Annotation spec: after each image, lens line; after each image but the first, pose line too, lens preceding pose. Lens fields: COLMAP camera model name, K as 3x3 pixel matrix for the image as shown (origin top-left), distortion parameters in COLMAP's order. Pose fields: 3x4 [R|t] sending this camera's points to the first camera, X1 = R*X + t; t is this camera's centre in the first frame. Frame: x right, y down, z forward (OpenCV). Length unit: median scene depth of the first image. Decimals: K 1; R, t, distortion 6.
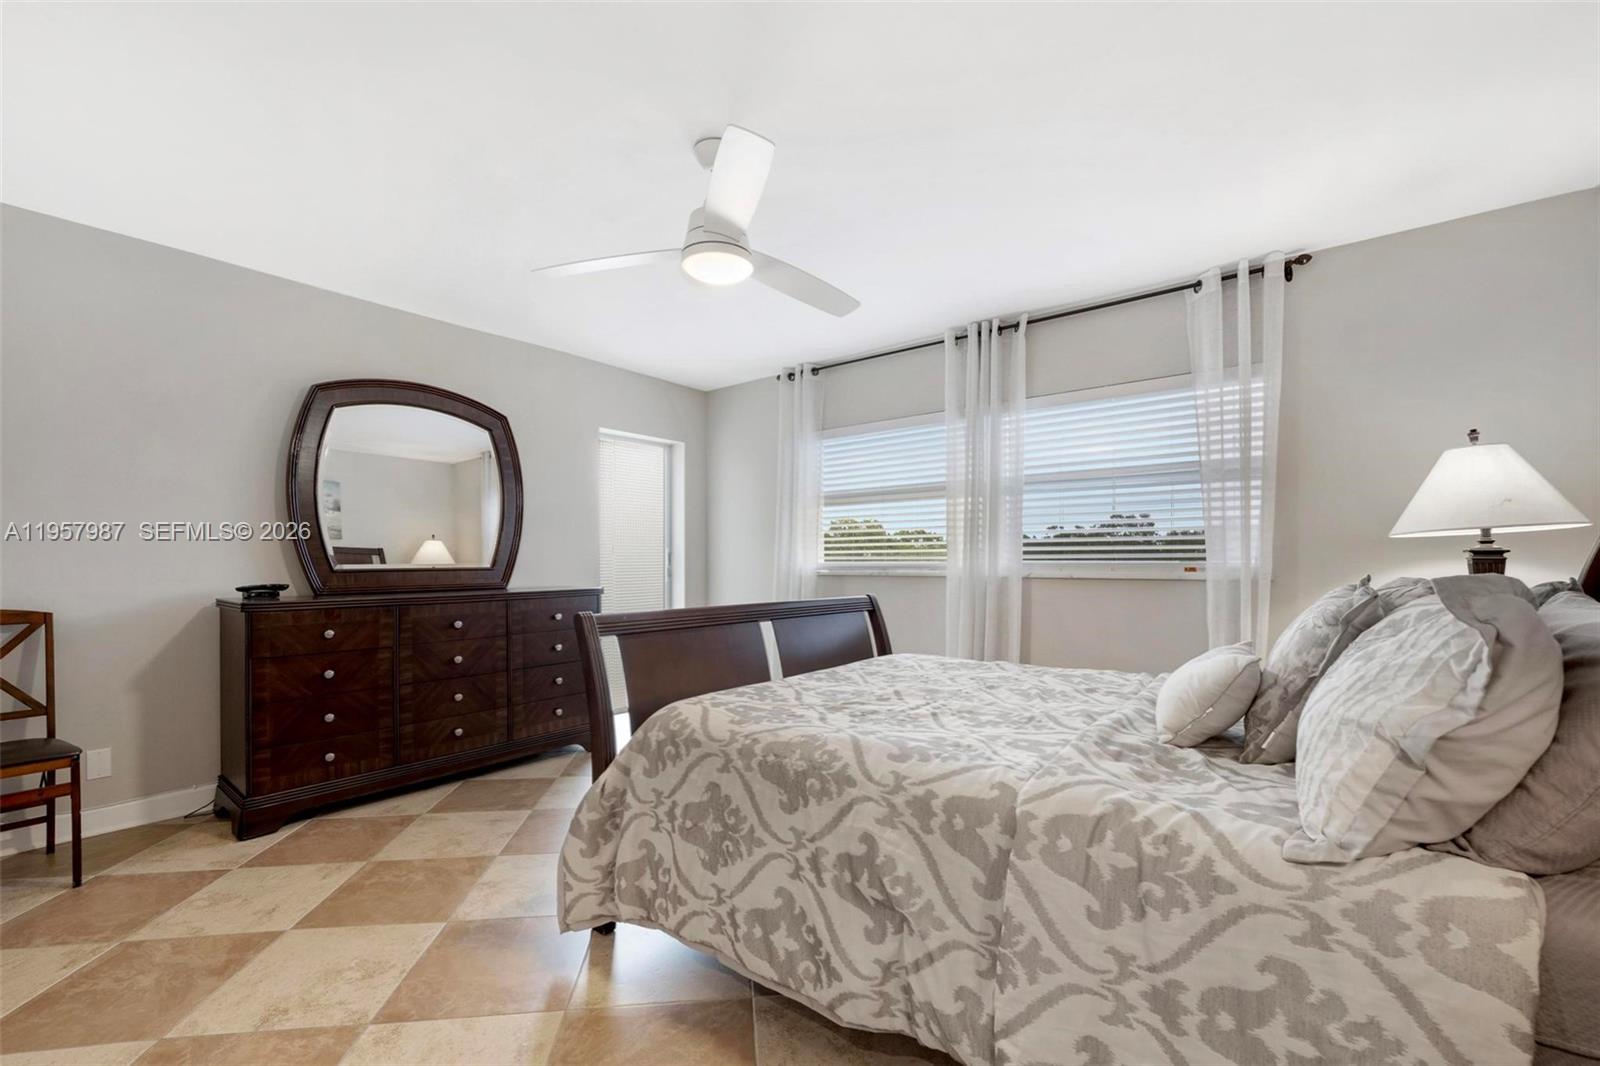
lens RADIAL K [[672.8, 0, 803.3], [0, 672.8, 560.4], [0, 0, 1]] dist [-0.002137, -0.000347]
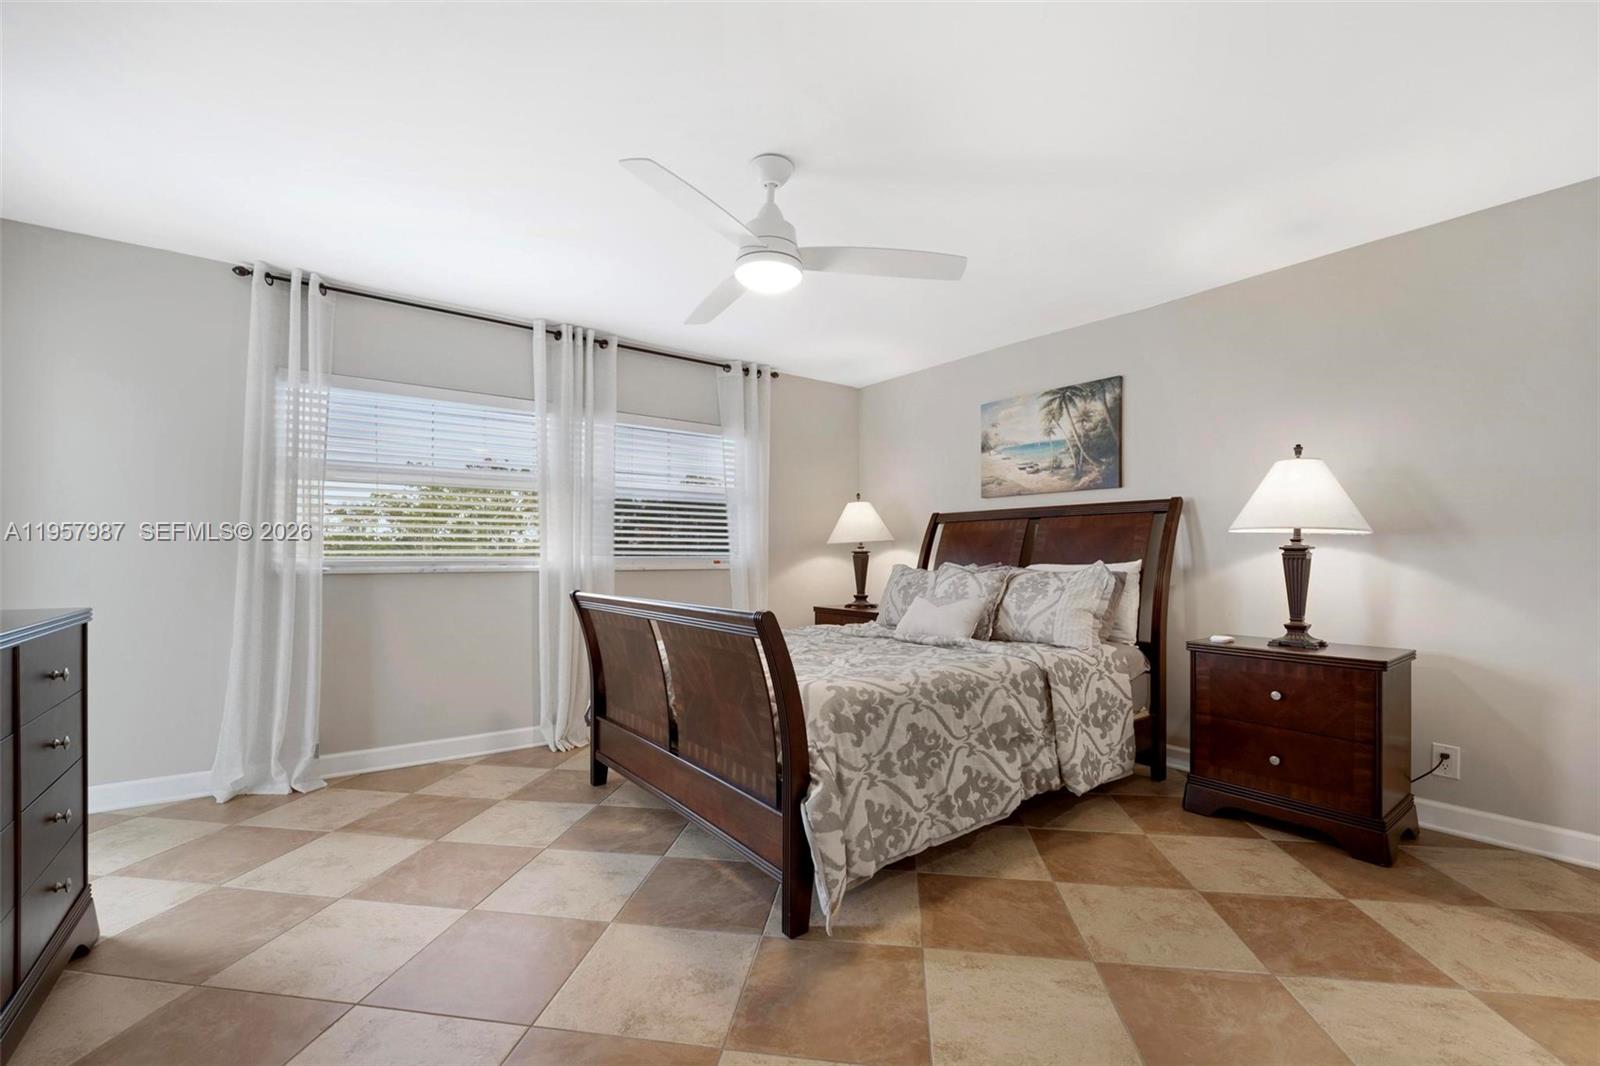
lens RADIAL K [[672.8, 0, 803.3], [0, 672.8, 560.4], [0, 0, 1]] dist [-0.002137, -0.000347]
pose [[0.247100, -0.005060, 0.968977, -1.462749], [-0.001106, 0.999984, 0.005504, 0.005105], [-0.968989, -0.002432, 0.247090, 0.885670]]
